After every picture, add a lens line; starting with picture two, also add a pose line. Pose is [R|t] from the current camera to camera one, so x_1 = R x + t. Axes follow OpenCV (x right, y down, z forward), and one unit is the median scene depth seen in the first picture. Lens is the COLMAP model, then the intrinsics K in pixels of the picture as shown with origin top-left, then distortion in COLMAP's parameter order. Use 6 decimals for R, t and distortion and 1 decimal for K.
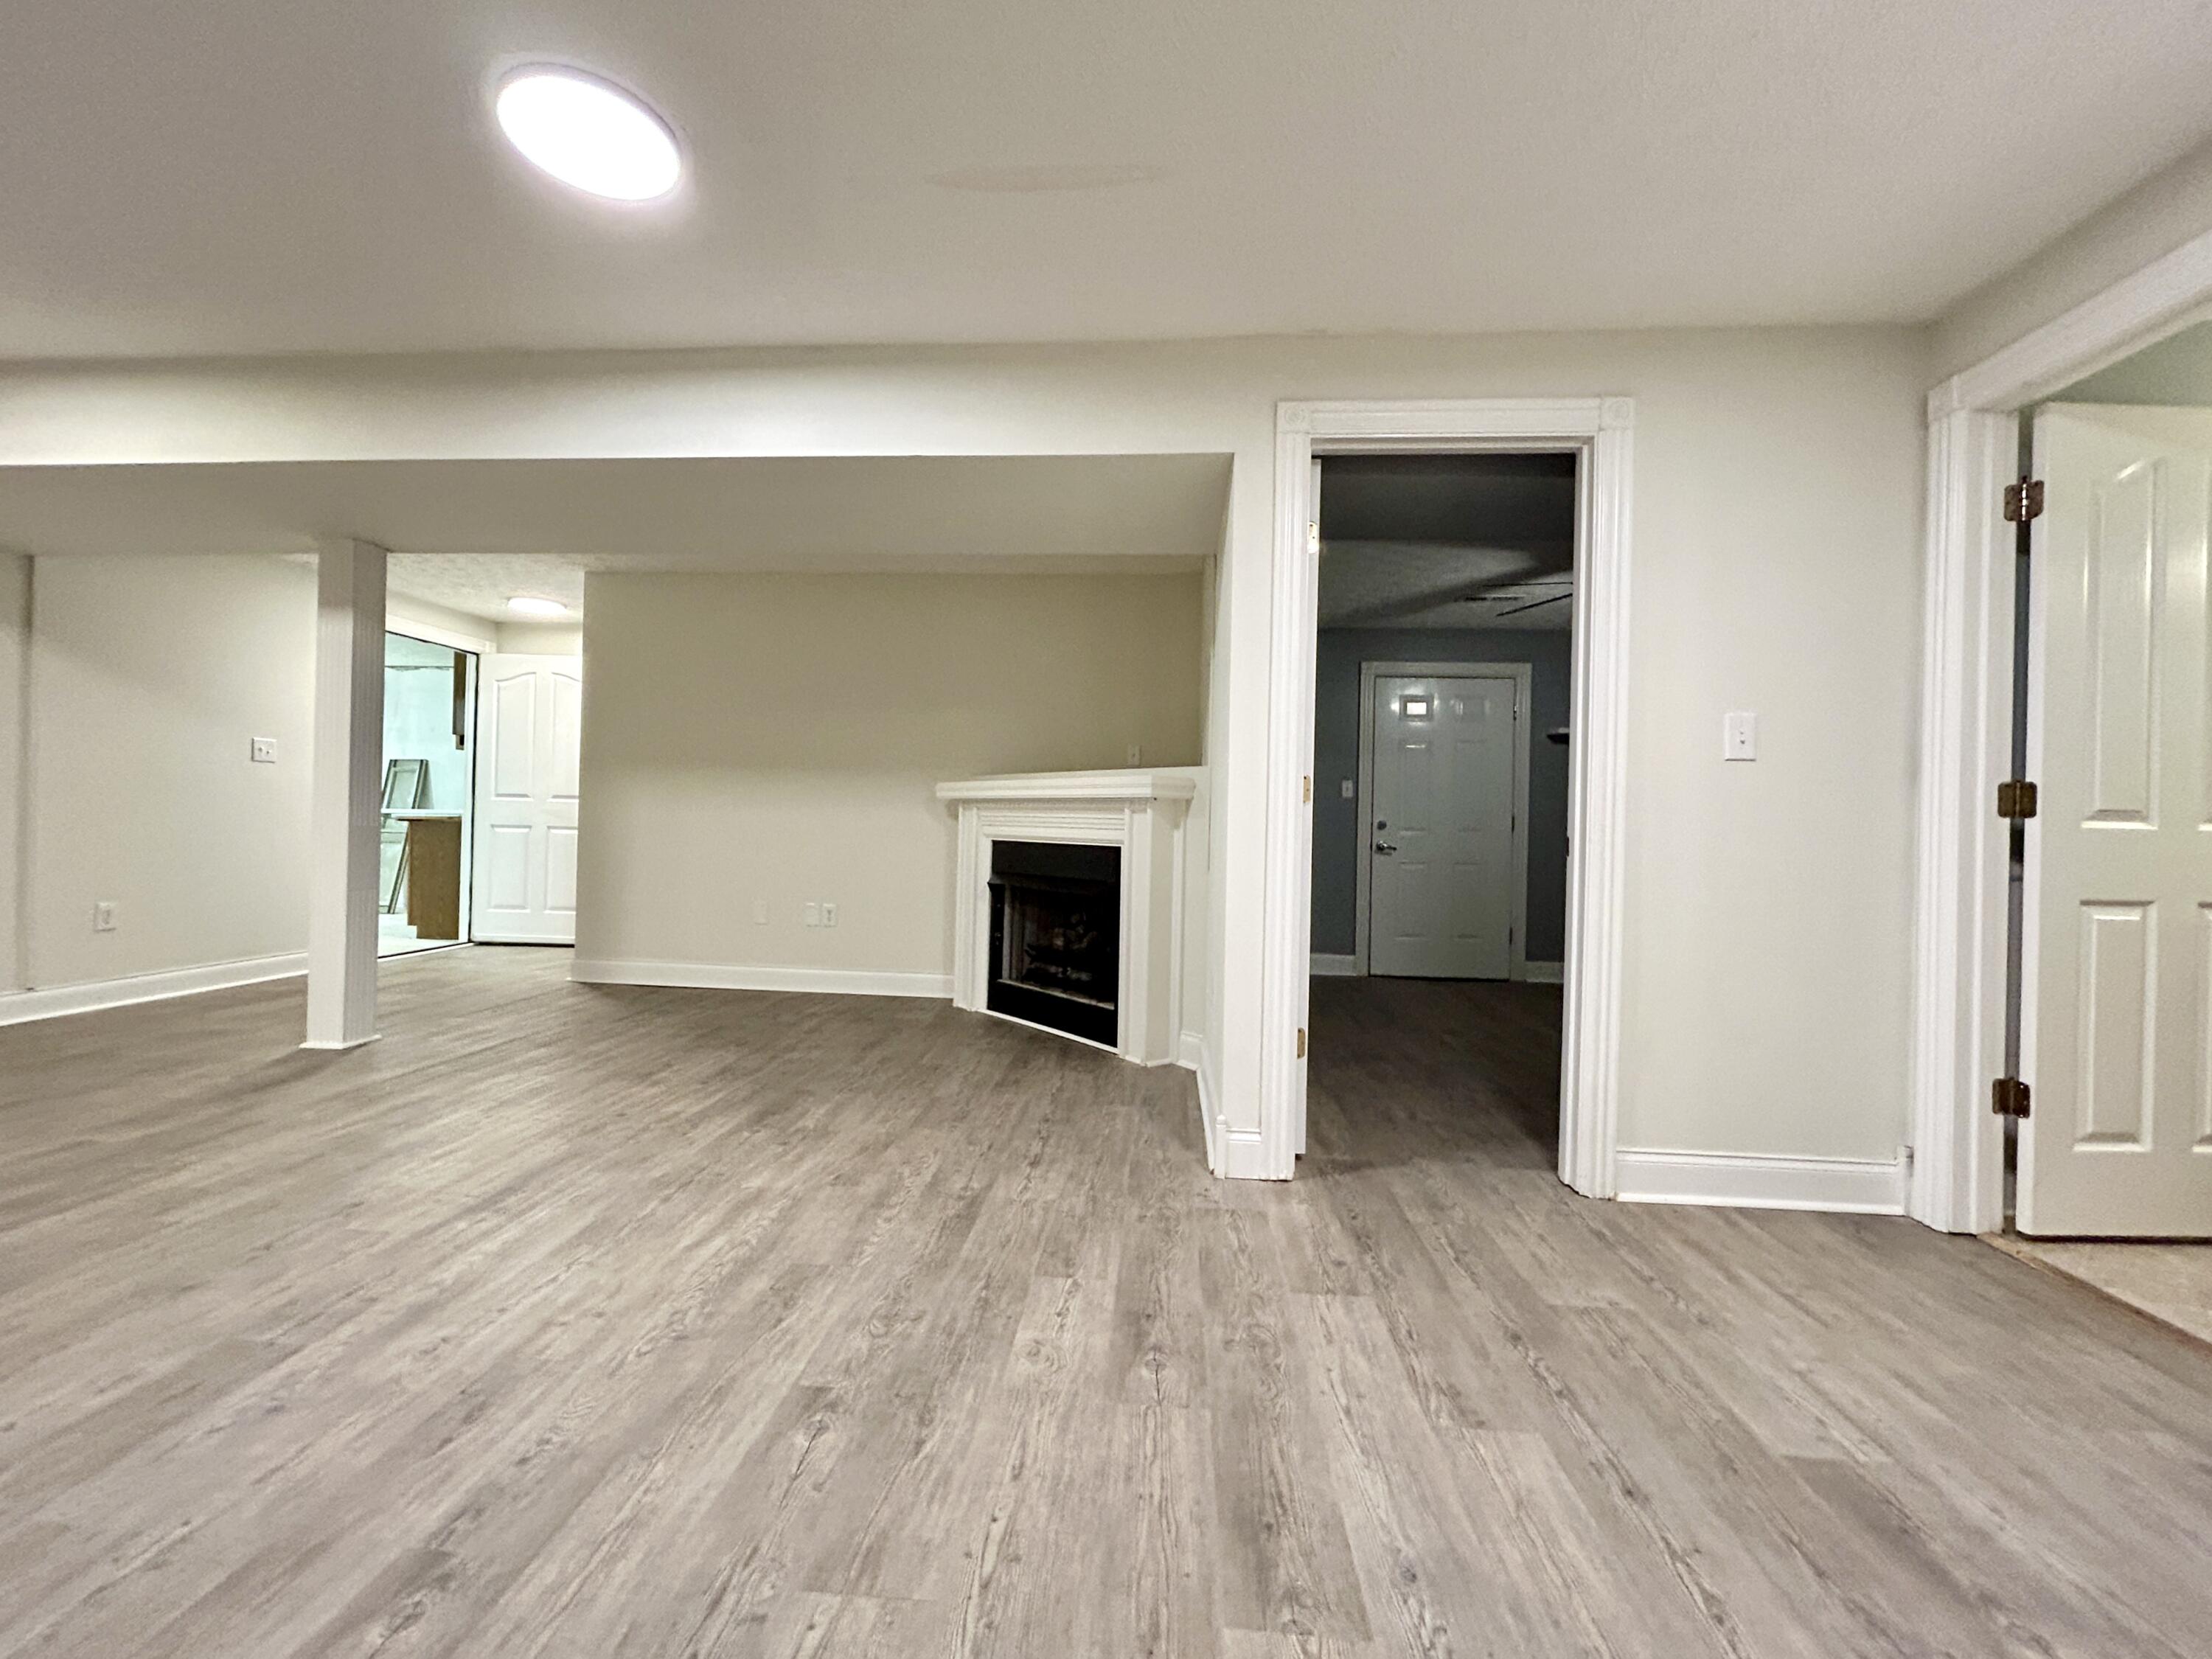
lens RADIAL K [[888.4, 0, 1096.2], [0, 888.4, 824.9], [0, 0, 1]] dist [-0.001626, -0.000058]
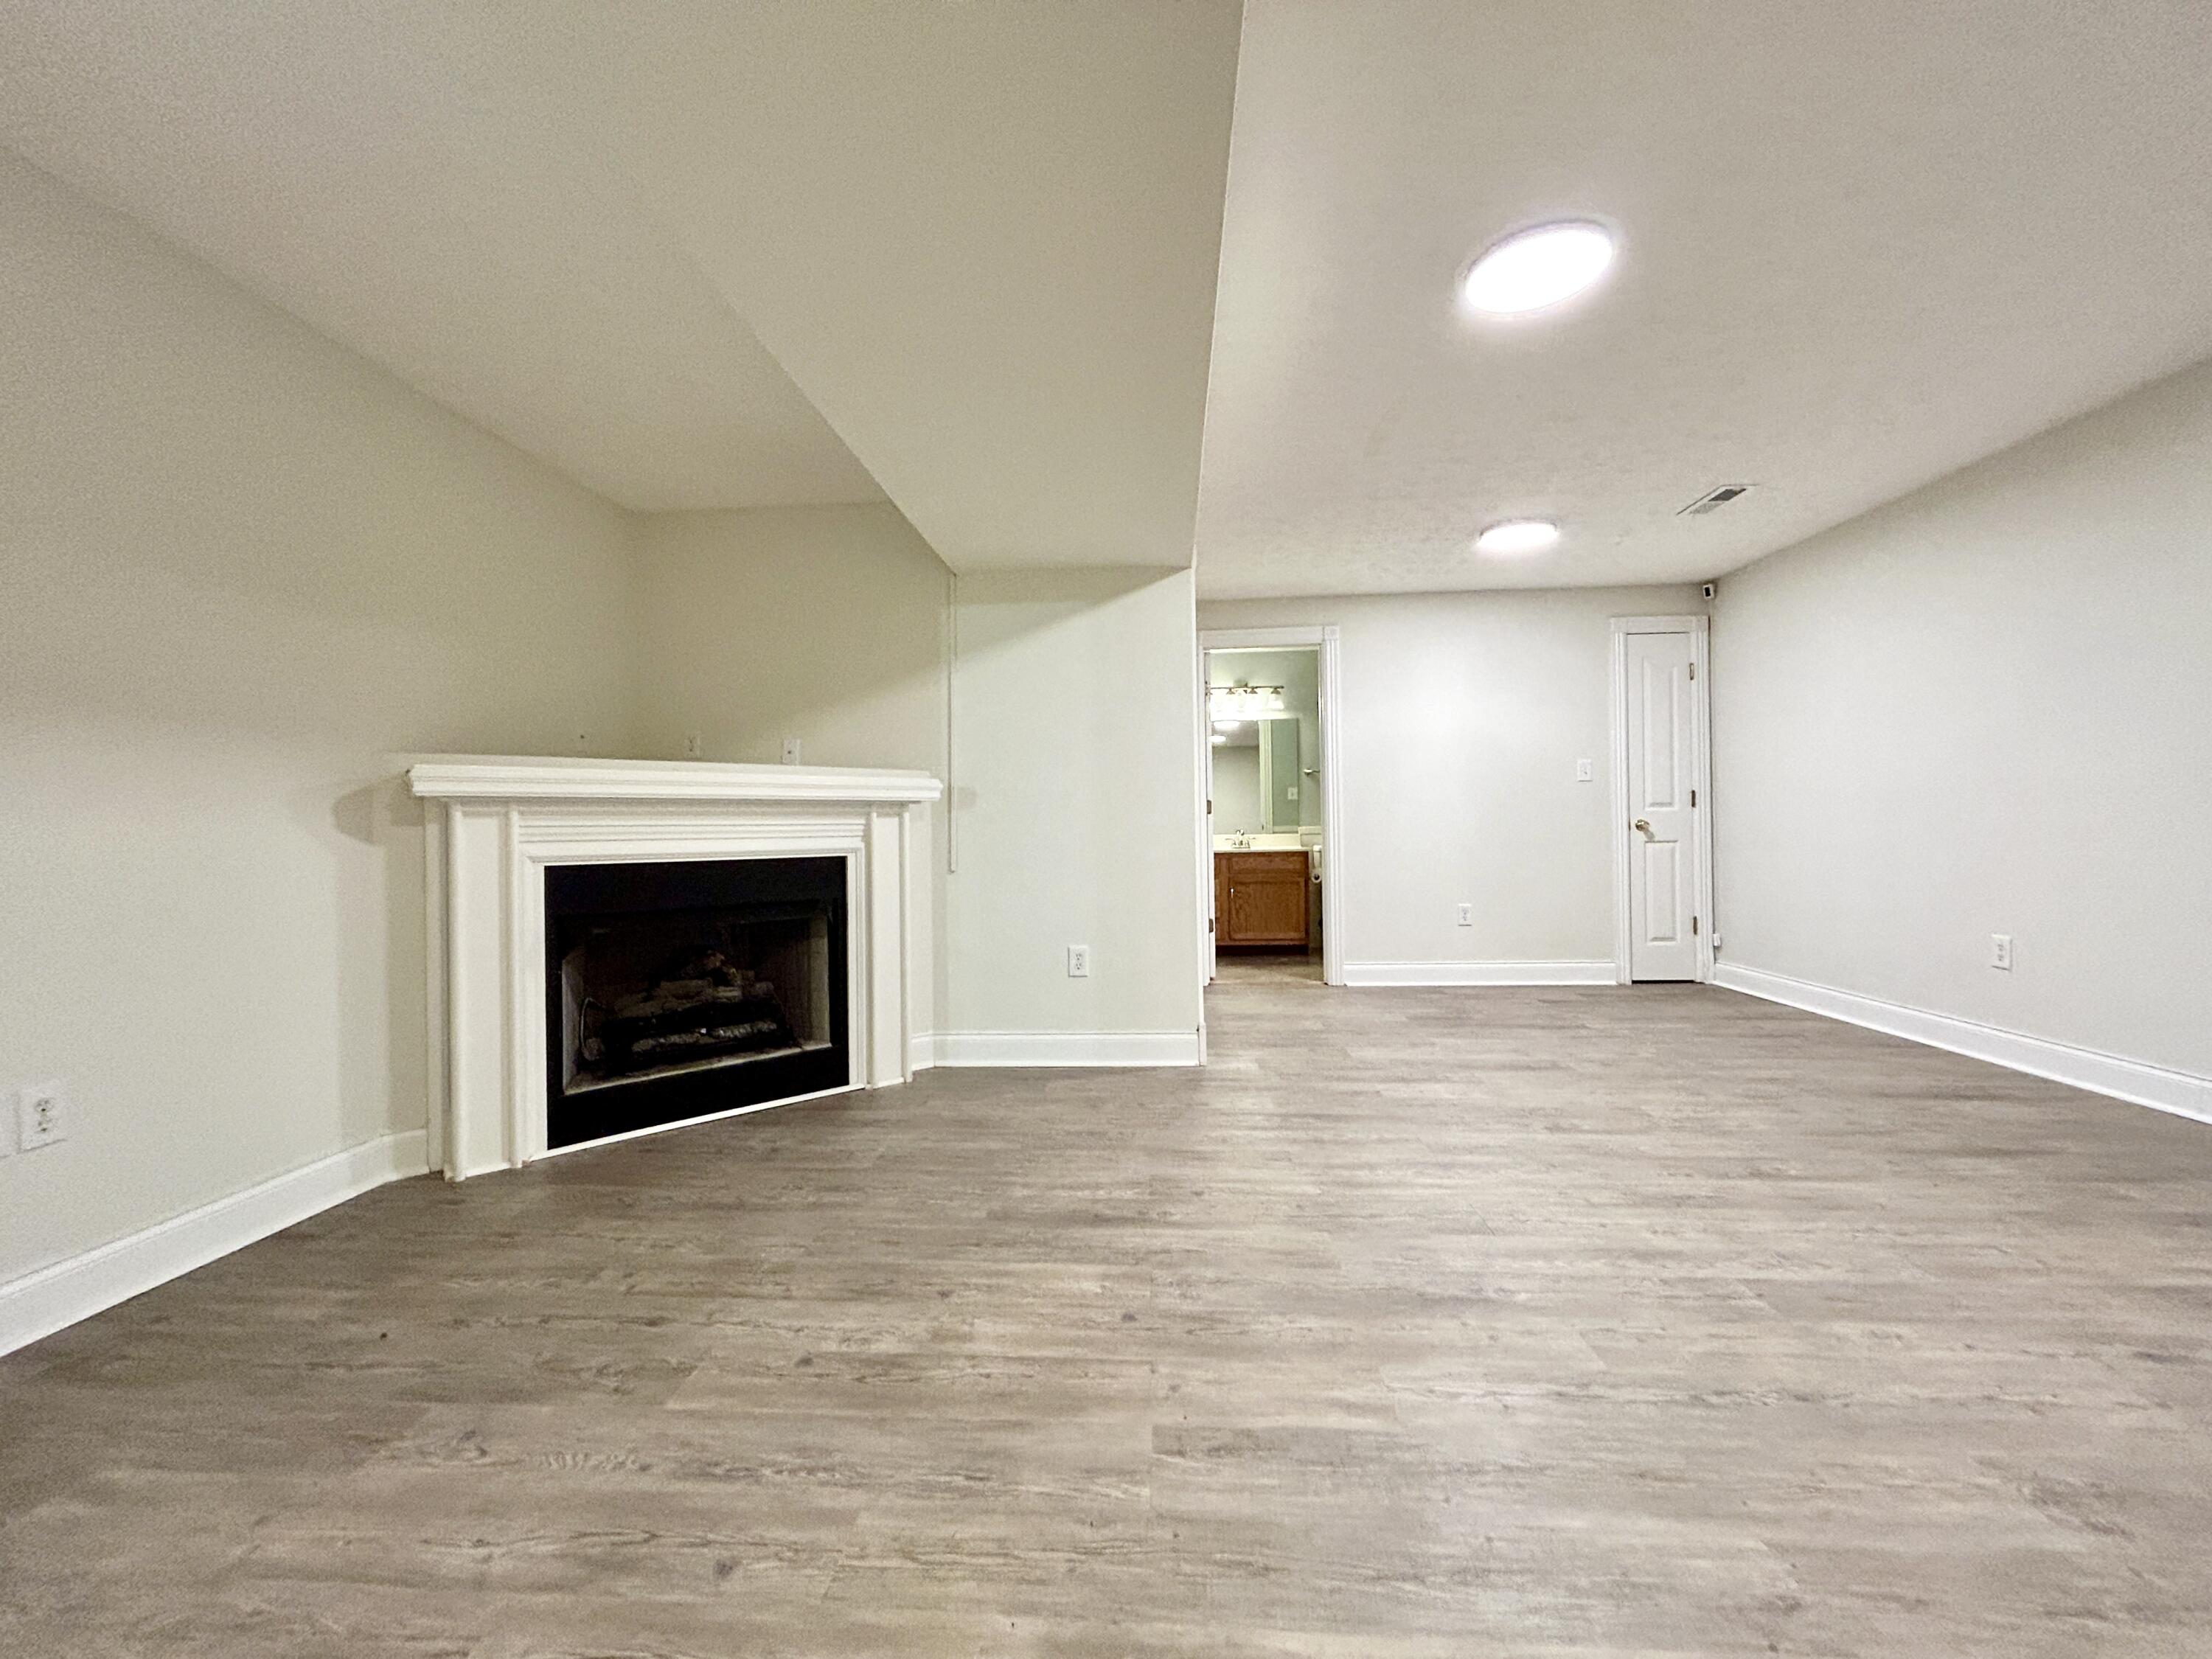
lens RADIAL K [[888.4, 0, 1096.2], [0, 888.4, 824.9], [0, 0, 1]] dist [-0.001626, -0.000058]
pose [[0.008721, -0.020701, 0.999748, -1.396725], [0.019460, 0.999600, 0.020528, -0.028795], [-0.999773, 0.019276, 0.009121, 1.241736]]
